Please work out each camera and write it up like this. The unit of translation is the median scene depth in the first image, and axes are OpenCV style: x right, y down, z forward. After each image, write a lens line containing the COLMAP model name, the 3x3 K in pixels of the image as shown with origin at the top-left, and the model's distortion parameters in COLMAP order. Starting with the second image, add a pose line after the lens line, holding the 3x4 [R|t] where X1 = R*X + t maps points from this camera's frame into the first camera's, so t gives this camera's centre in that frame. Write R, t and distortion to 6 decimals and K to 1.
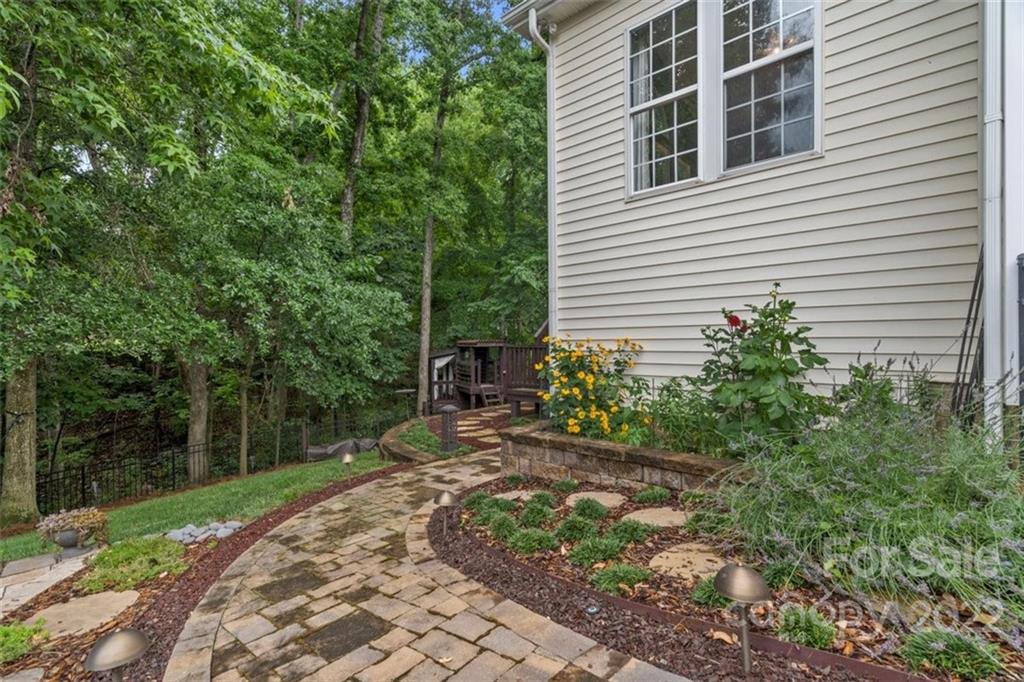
lens RADIAL K [[465.1, 0, 508.9], [0, 465.1, 343.9], [0, 0, 1]] dist [0.004056, 0.000215]
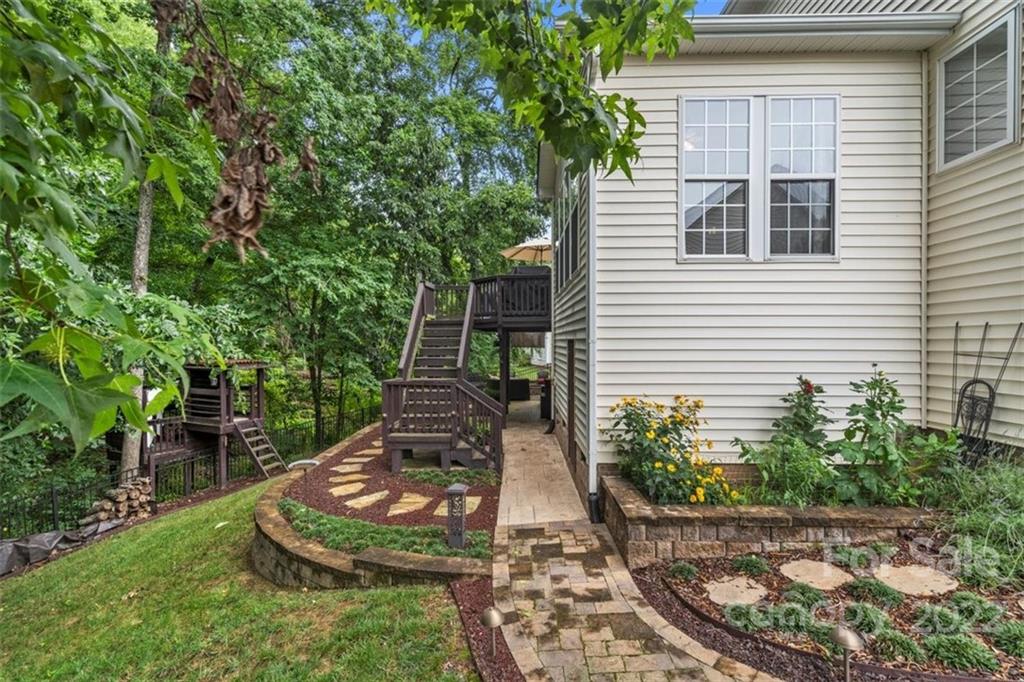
lens RADIAL K [[465.1, 0, 509.2], [0, 465.1, 341.1], [0, 0, 1]] dist [0.004056, 0.000215]
pose [[0.753492, 0.000482, 0.657457, -0.778487], [-0.001931, 0.999997, 0.001479, -0.143016], [-0.657455, -0.002384, 0.753490, 0.507634]]
